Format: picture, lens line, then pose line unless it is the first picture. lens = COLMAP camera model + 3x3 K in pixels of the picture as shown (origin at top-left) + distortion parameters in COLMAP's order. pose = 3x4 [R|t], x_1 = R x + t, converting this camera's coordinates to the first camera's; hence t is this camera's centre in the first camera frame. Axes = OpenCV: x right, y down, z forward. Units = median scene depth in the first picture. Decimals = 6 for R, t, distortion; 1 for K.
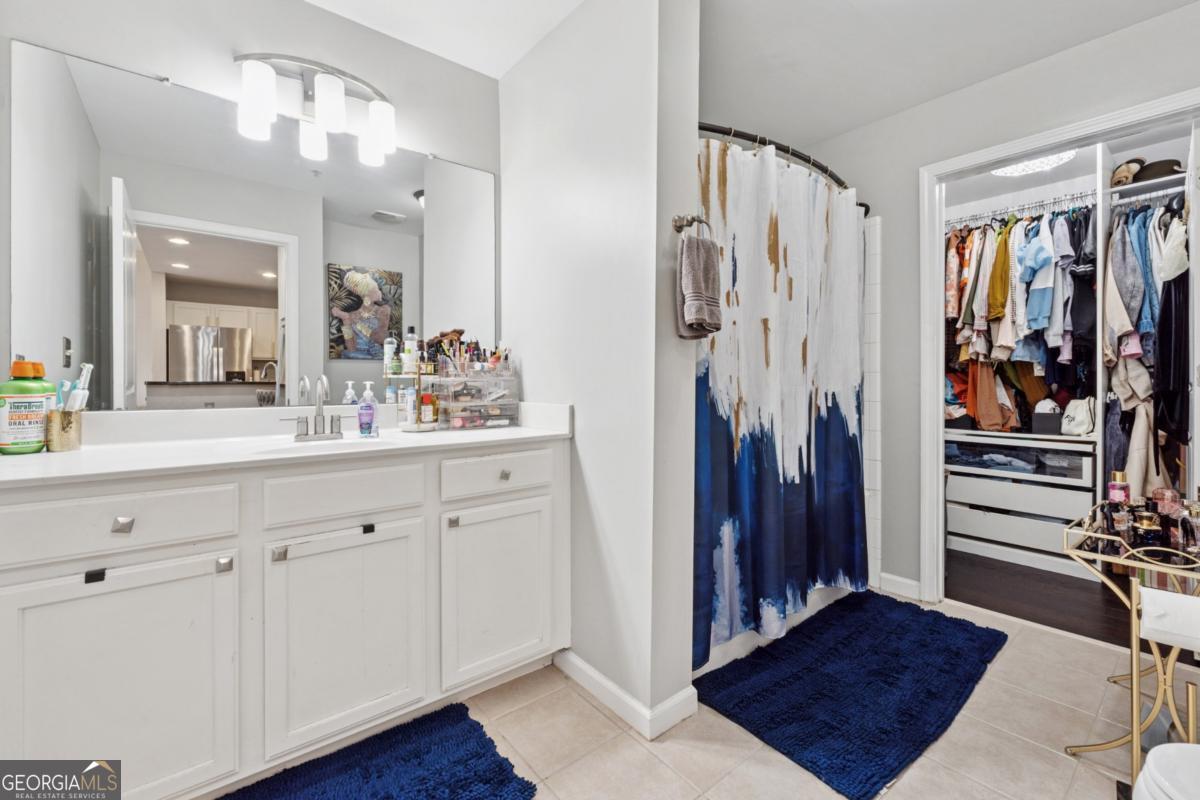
lens RADIAL K [[503.2, 0, 601.0], [0, 503.2, 385.4], [0, 0, 1]] dist [-0.006698, 0.000976]
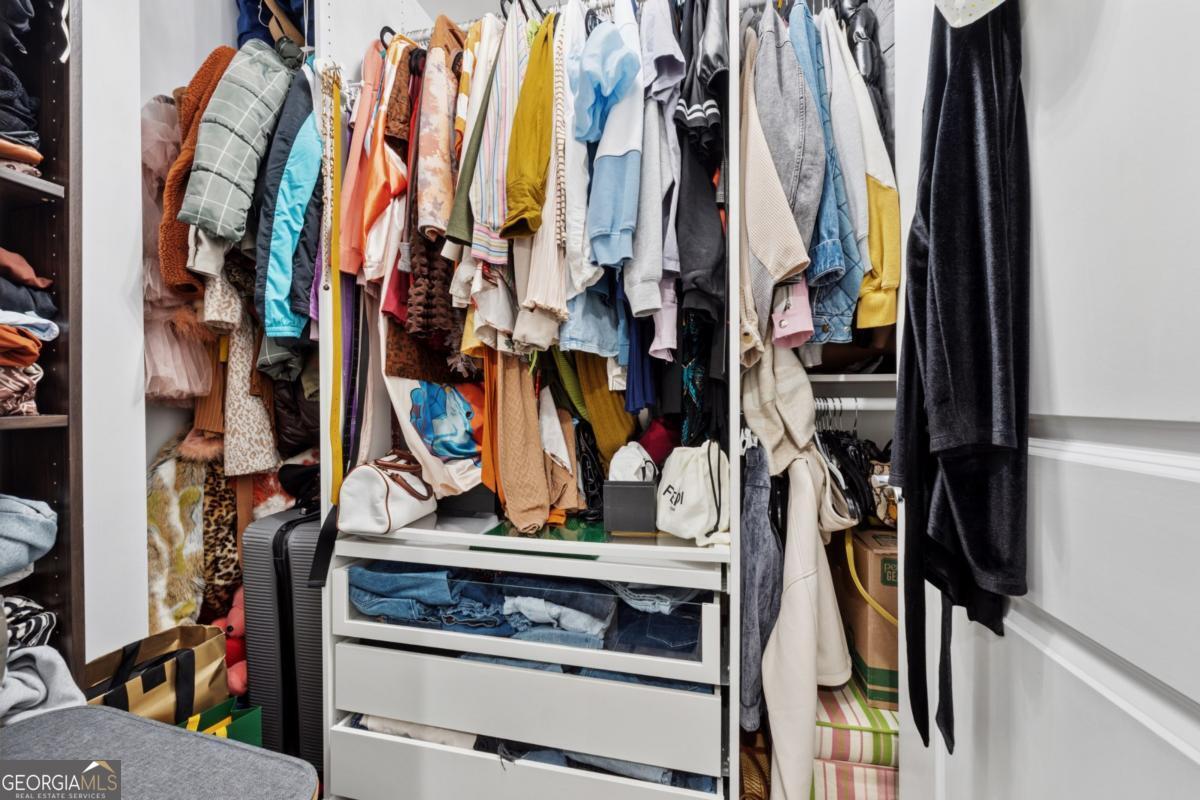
lens RADIAL K [[503.2, 0, 597.8], [0, 503.2, 395.8], [0, 0, 1]] dist [-0.006698, 0.000976]
pose [[0.793646, -0.000319, 0.608380, 0.633067], [0.004983, 0.999970, -0.005976, -0.011916], [-0.608360, 0.007775, 0.793623, 0.705417]]
